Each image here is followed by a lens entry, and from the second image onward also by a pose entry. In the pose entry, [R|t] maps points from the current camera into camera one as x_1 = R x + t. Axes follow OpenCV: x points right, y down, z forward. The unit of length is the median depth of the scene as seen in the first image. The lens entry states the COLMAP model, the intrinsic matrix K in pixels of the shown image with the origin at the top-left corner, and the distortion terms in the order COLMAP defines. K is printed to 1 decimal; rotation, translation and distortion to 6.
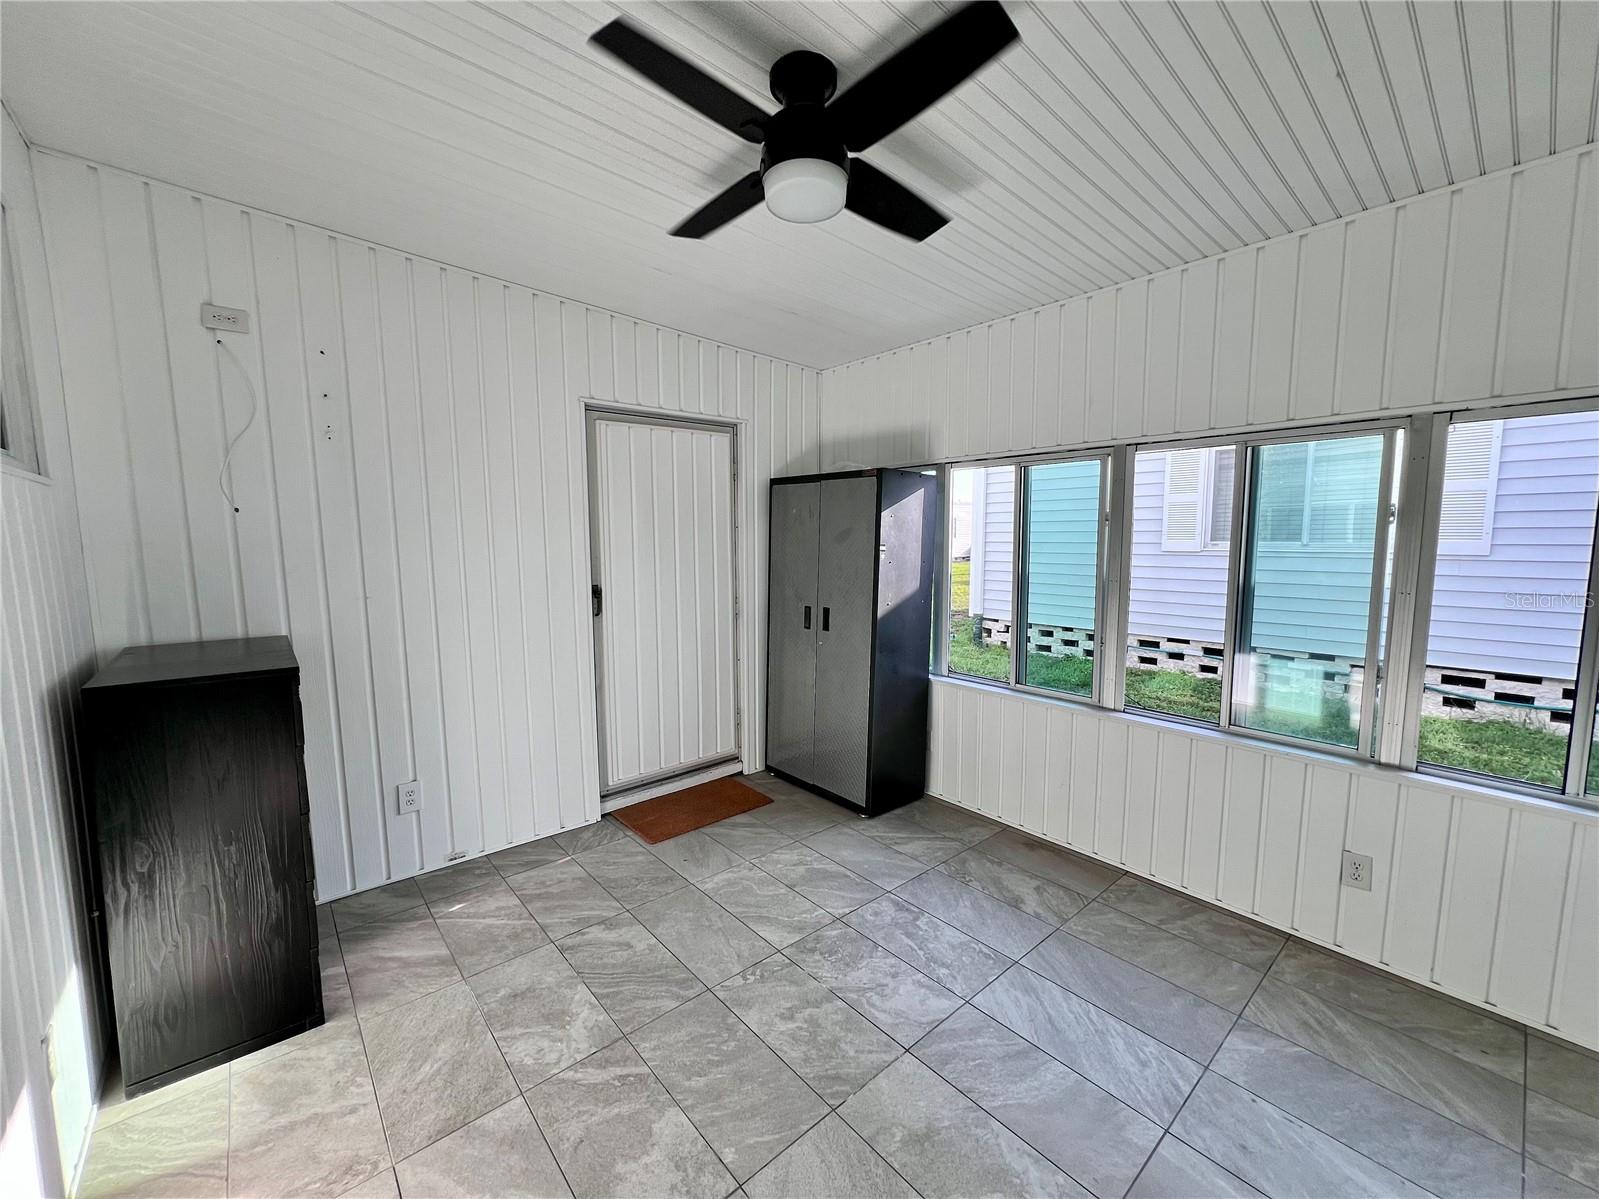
lens RADIAL K [[657.1, 0, 799.5], [0, 657.1, 599.5], [0, 0, 1]] dist [-0.000857, -0.000602]
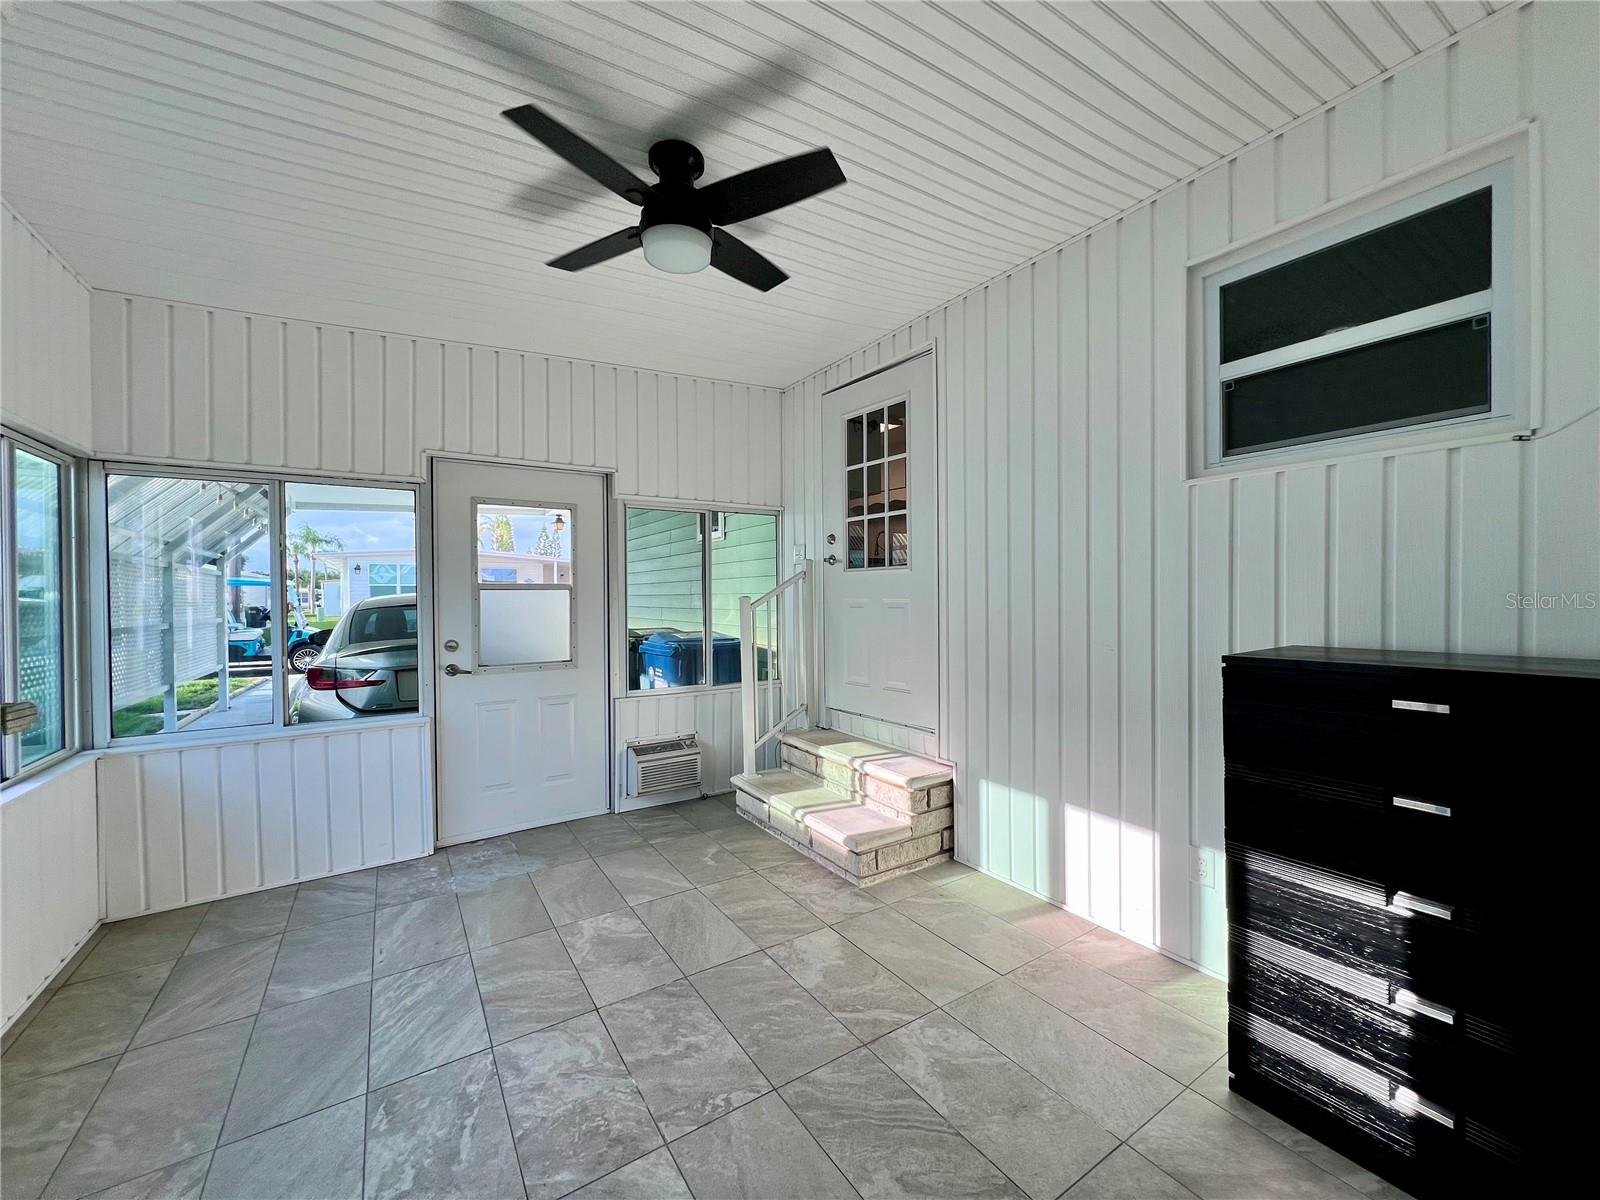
lens RADIAL K [[657.5, 0, 800.0], [0, 657.5, 600.0], [0, 0, 1]] dist [-0.000857, -0.000602]
pose [[-0.990691, 0.014664, 0.135341, -0.299640], [0.029333, 0.993822, 0.107041, -0.079296], [-0.132936, 0.110015, -0.985000, 1.813143]]
